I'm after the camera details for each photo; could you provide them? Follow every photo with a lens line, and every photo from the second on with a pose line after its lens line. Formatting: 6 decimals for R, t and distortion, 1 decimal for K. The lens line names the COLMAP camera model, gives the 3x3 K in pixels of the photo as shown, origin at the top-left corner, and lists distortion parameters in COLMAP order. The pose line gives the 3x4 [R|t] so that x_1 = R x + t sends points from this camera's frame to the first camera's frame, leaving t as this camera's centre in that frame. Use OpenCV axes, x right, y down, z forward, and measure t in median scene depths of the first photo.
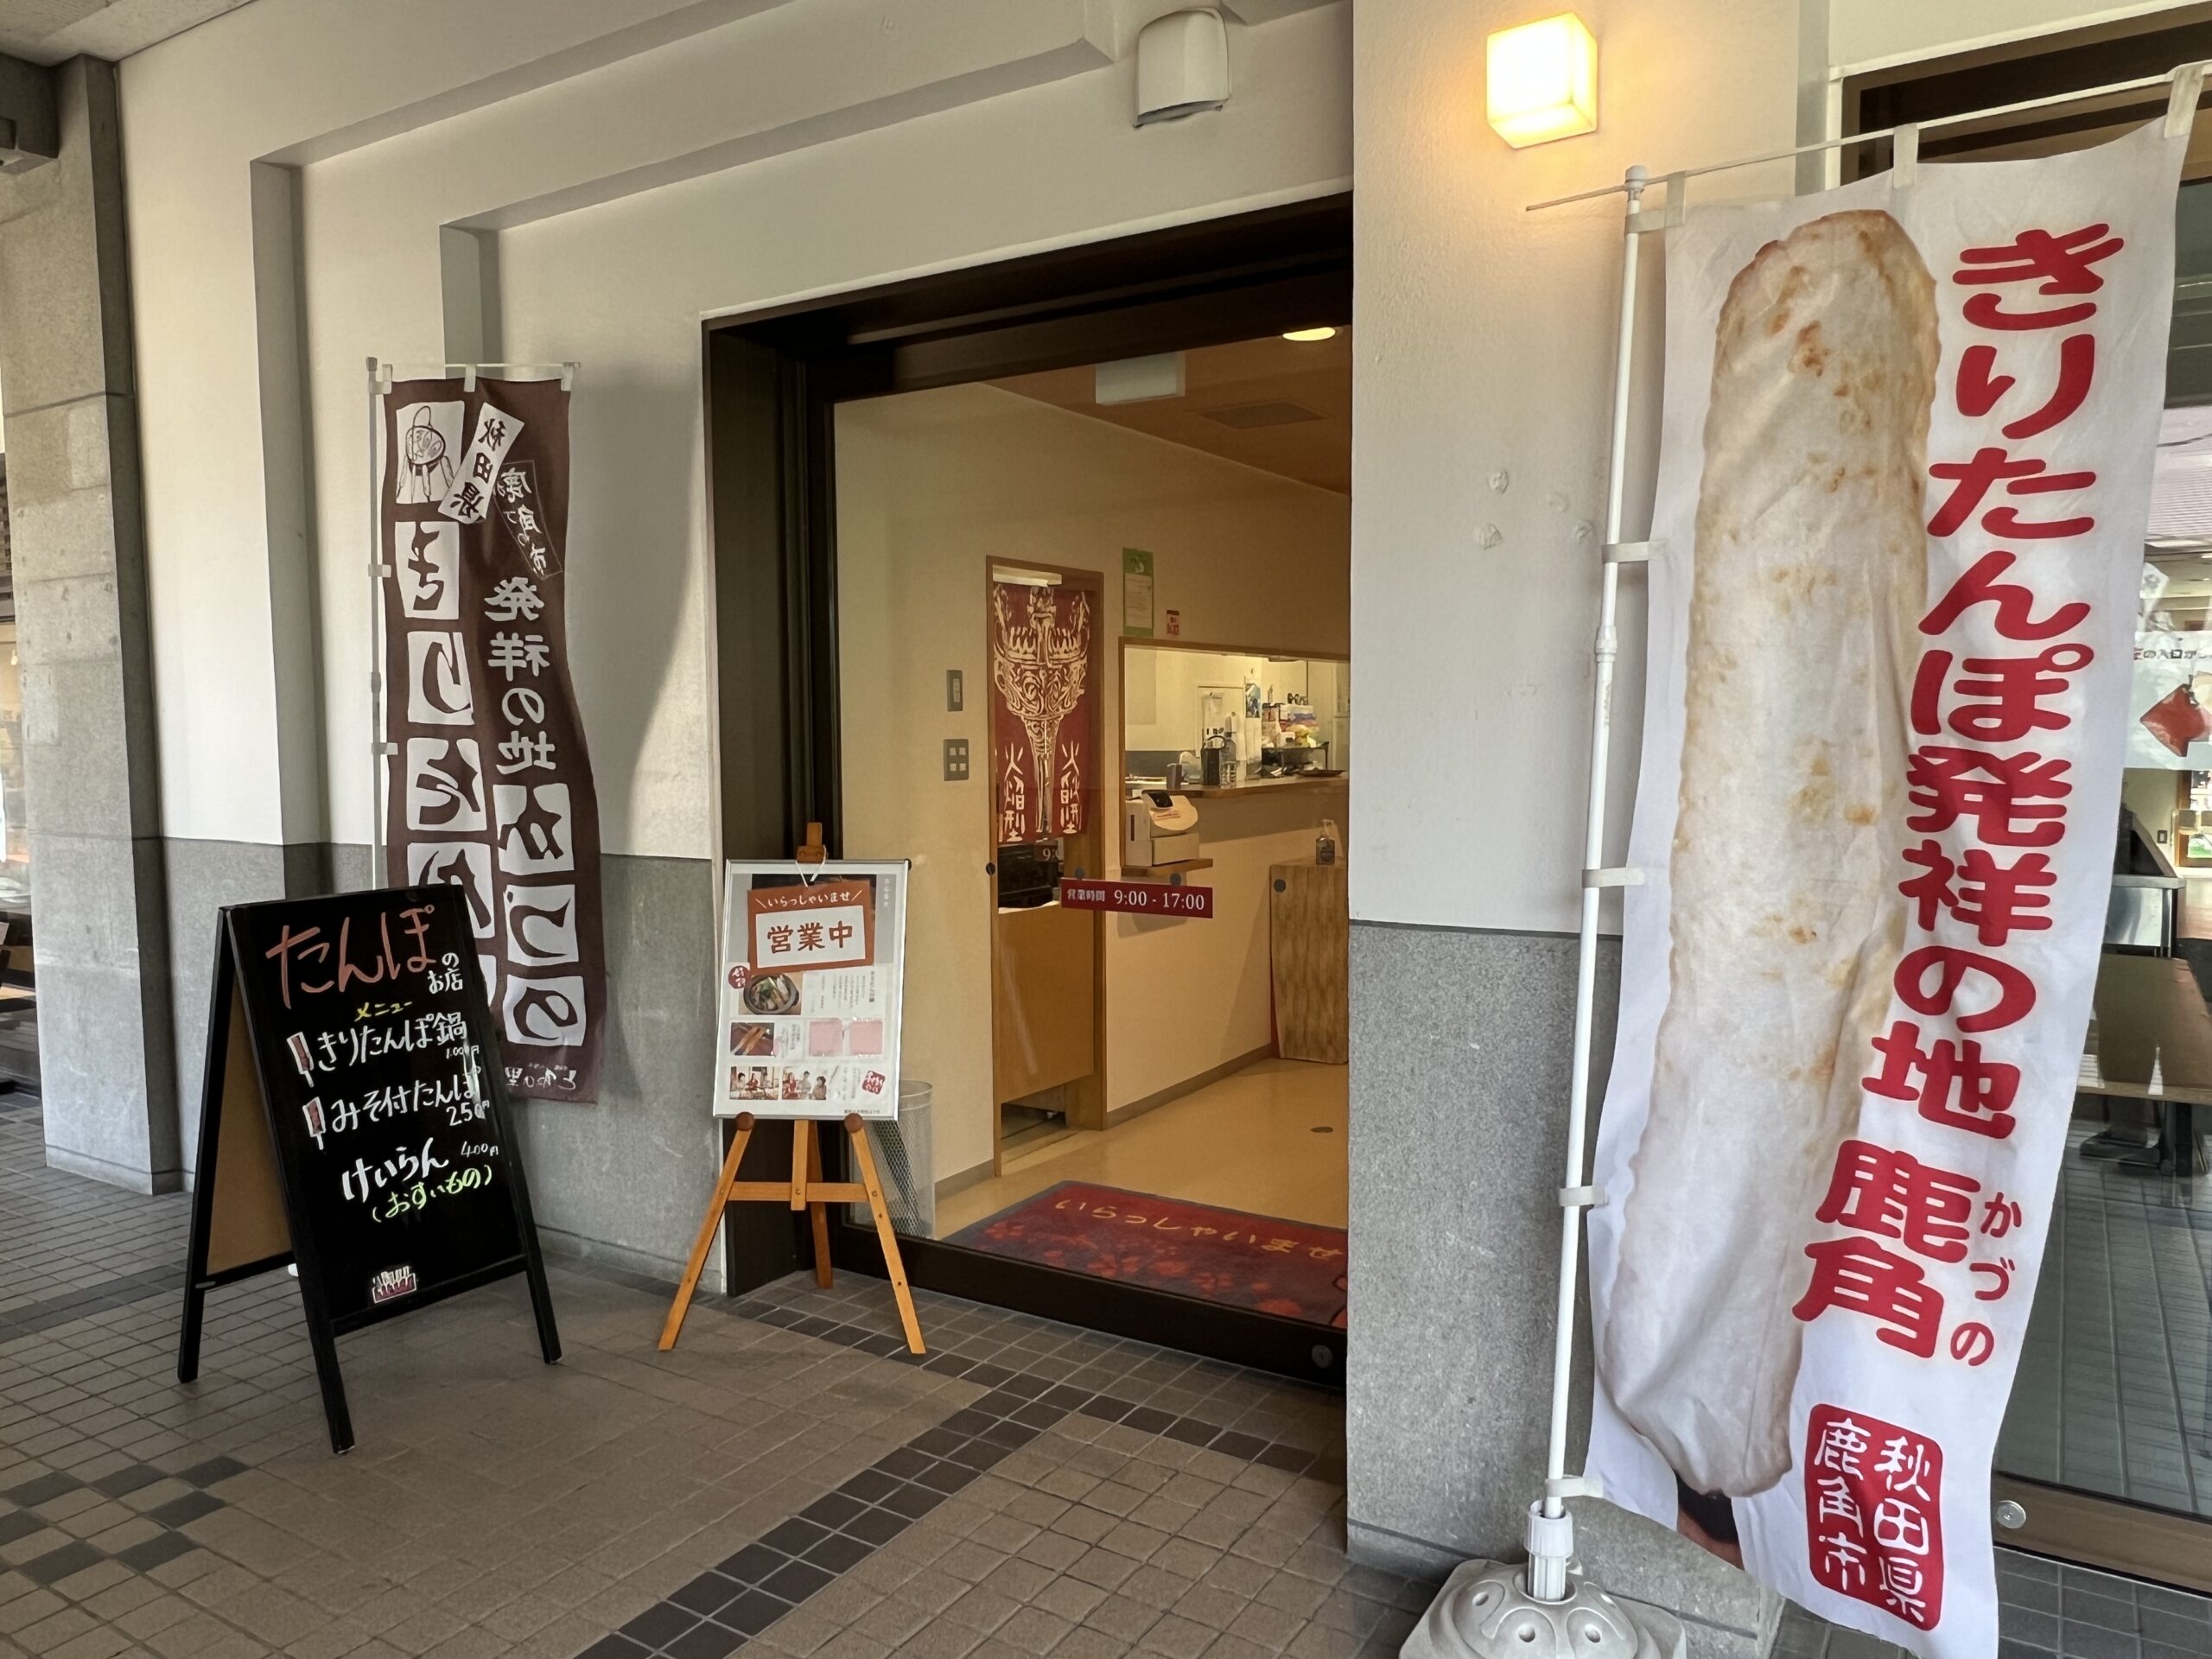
lens RADIAL K [[1532.5, 0, 1106.0], [0, 1532.5, 829.5], [0, 0, 1]] dist [-0.002085, -0.000071]
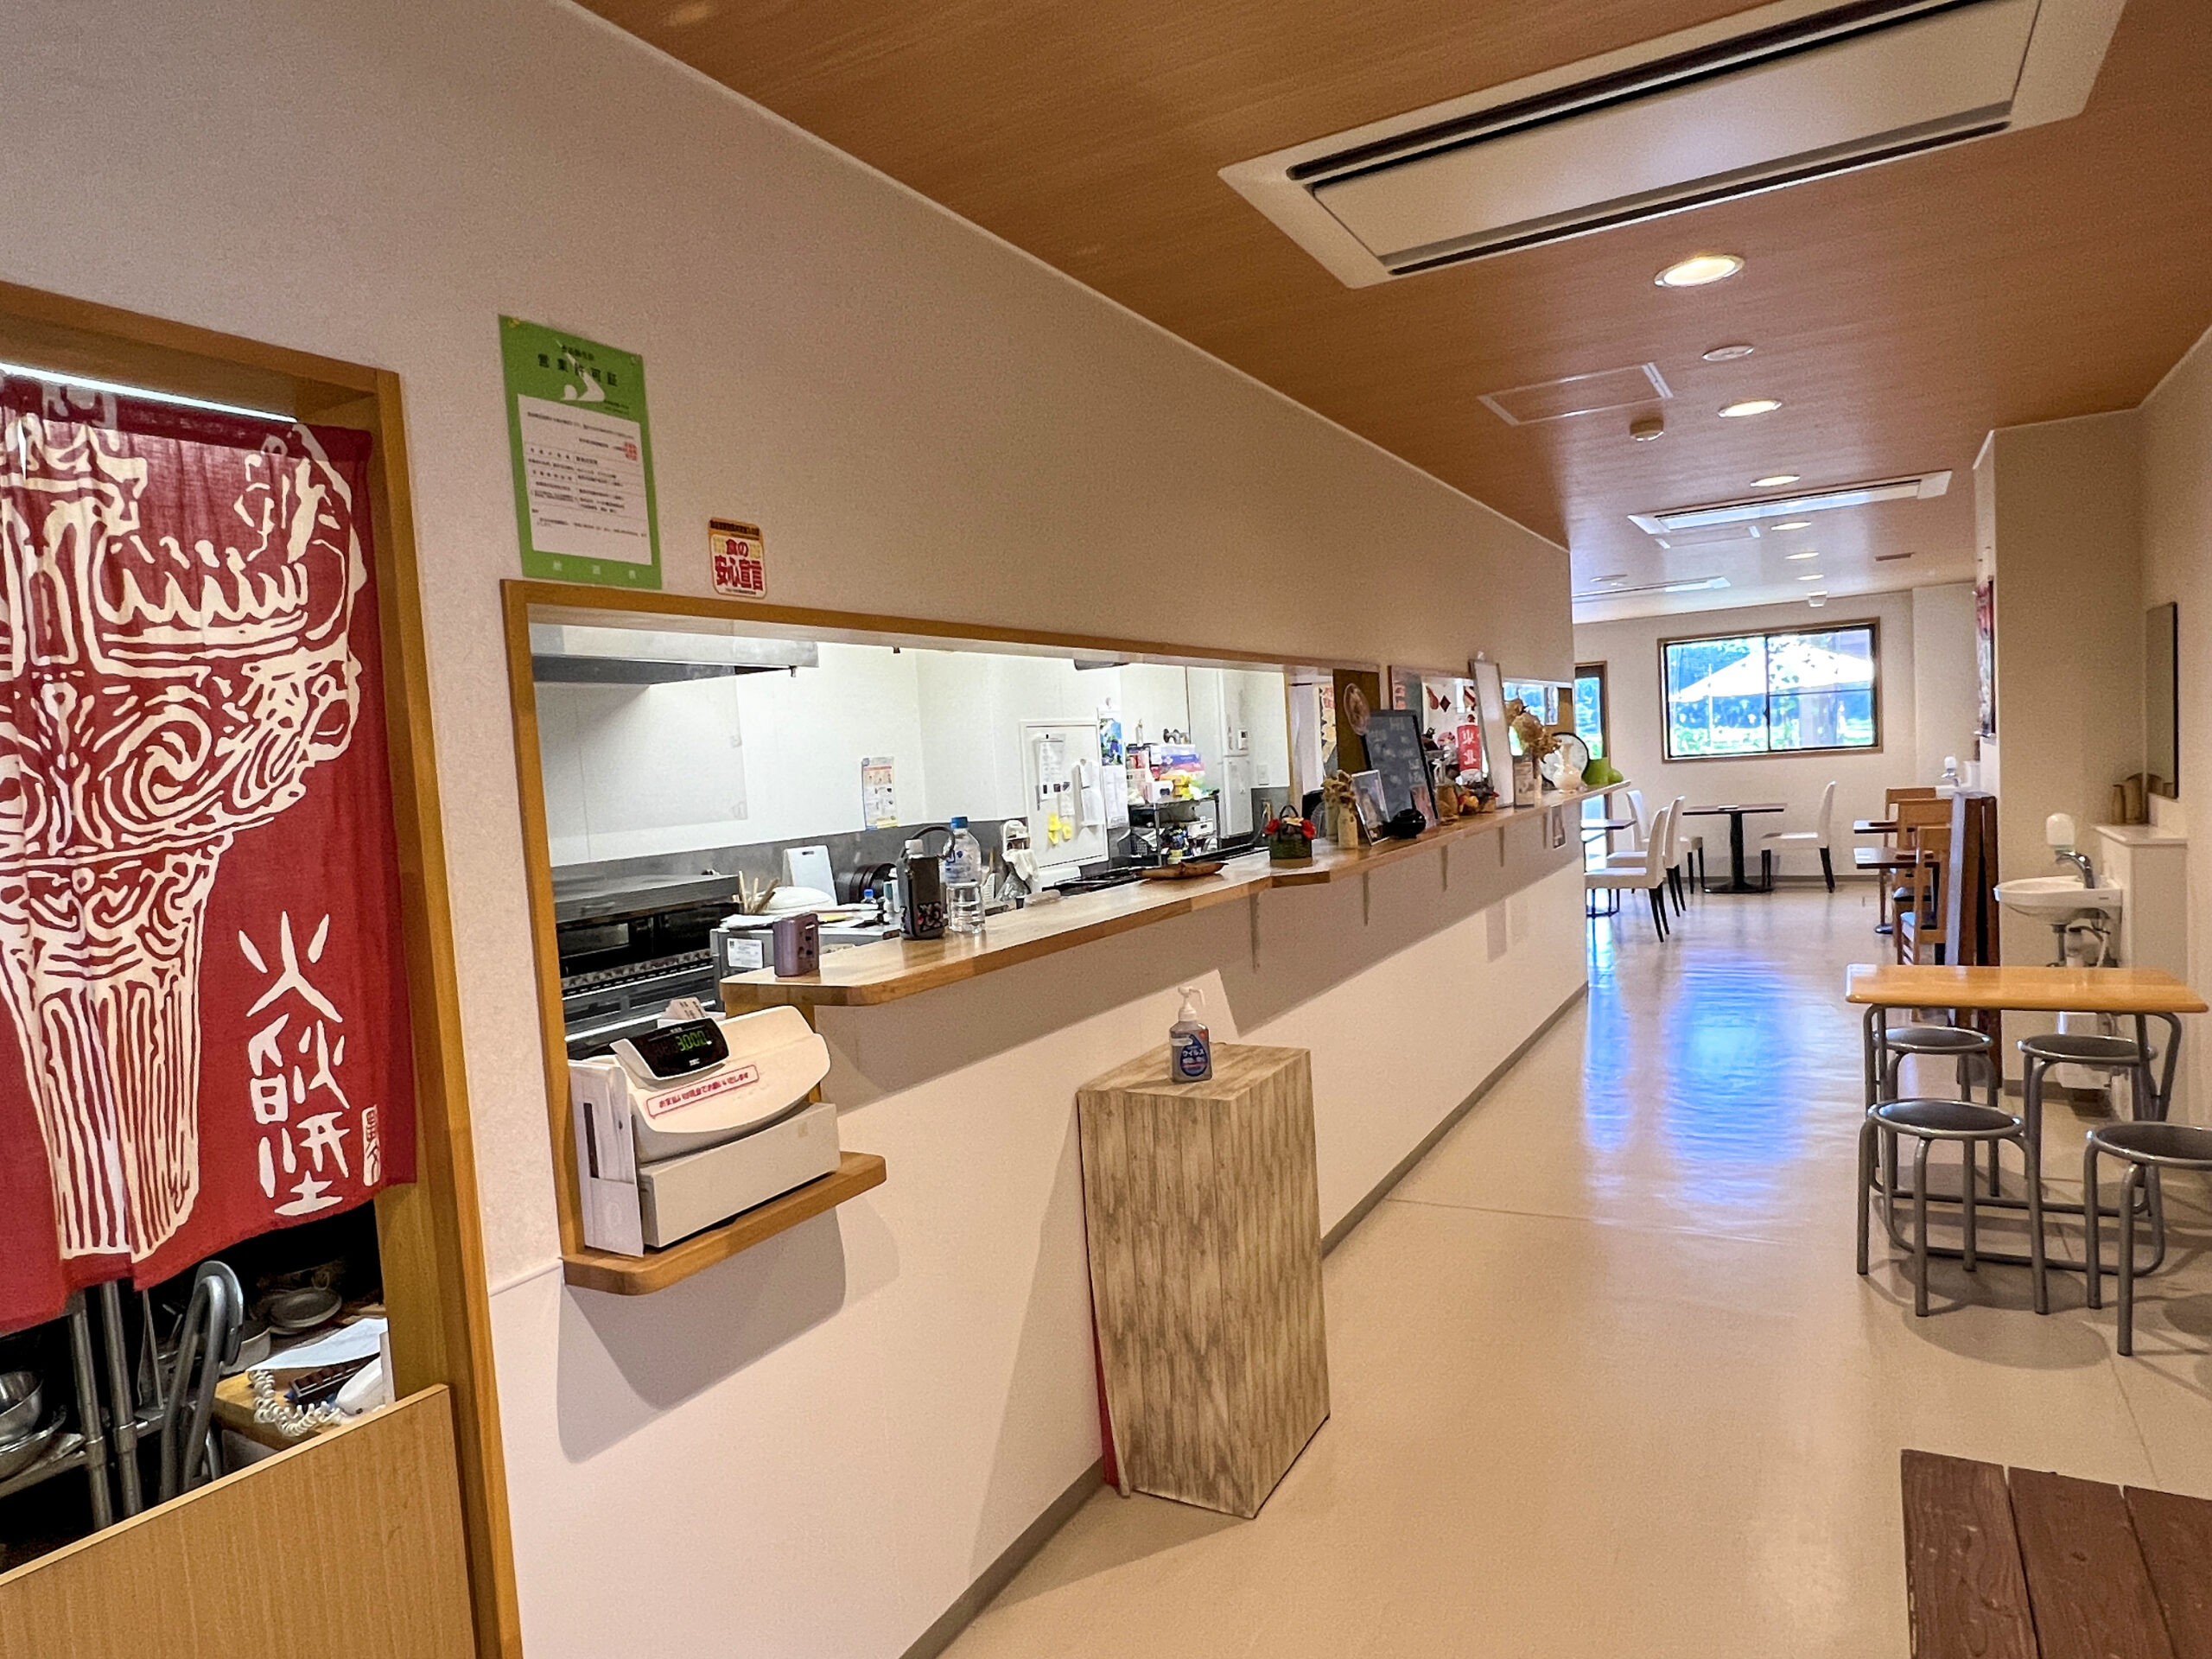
lens RADIAL K [[1280.5, 0, 1106.0], [0, 1280.5, 829.5], [0, 0, 1]] dist [-0.037007, -0.000413]
pose [[0.997468, -0.061541, 0.035654, 0.108778], [0.062200, 0.997907, -0.017675, -0.049505], [-0.034492, 0.019848, 0.999208, 0.612731]]
